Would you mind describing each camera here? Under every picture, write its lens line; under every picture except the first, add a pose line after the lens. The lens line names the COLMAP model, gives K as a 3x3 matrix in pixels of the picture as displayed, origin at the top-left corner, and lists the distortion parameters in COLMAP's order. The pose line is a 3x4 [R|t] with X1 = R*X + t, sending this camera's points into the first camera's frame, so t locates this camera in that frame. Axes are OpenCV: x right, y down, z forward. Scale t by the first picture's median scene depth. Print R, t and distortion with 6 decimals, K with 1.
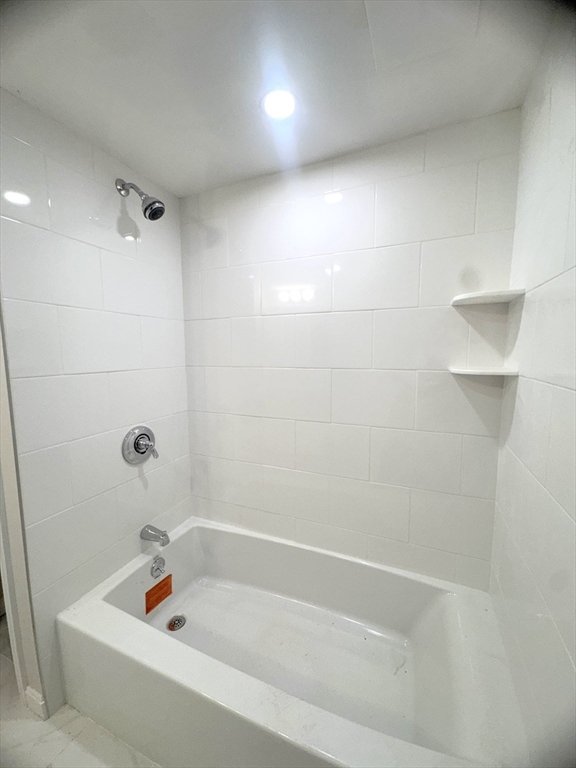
lens RADIAL K [[305.9, 0, 287.4], [0, 305.9, 388.3], [0, 0, 1]] dist [-0.001208, 0.000838]
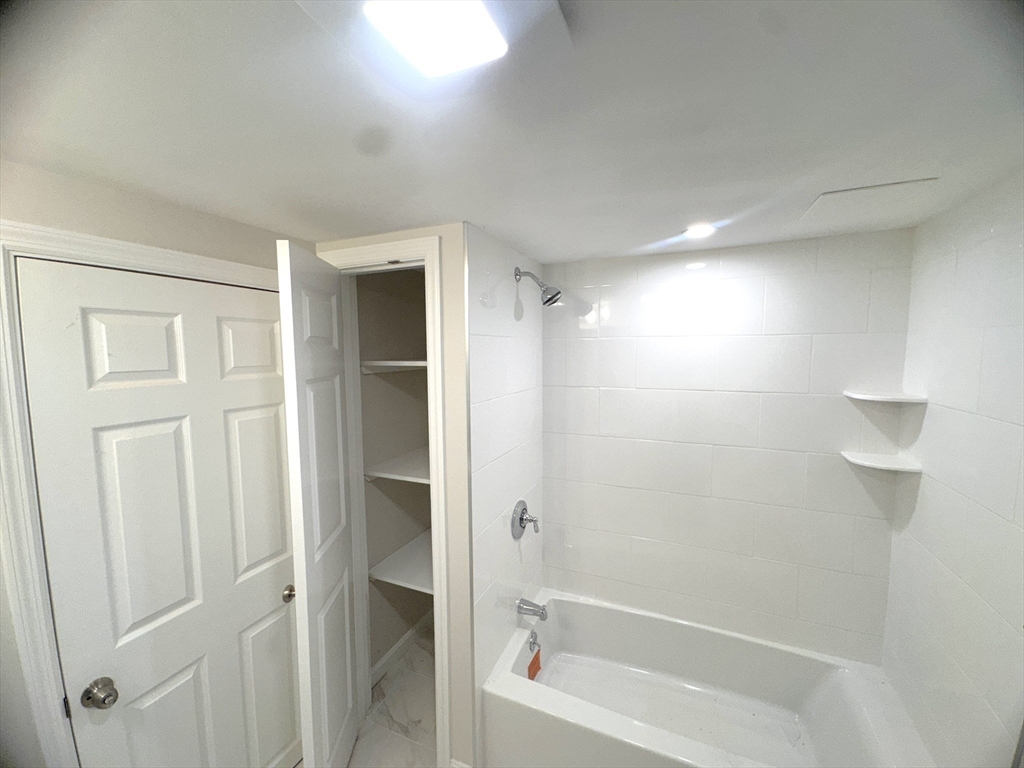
lens RADIAL K [[407.9, 0, 514.3], [0, 407.9, 387.6], [0, 0, 1]] dist [-0.001208, 0.000838]
pose [[0.999989, 0.004451, -0.001281, -0.541796], [-0.004490, 0.999472, -0.032183, -0.219003], [0.001137, 0.032188, 0.999481, -0.389127]]
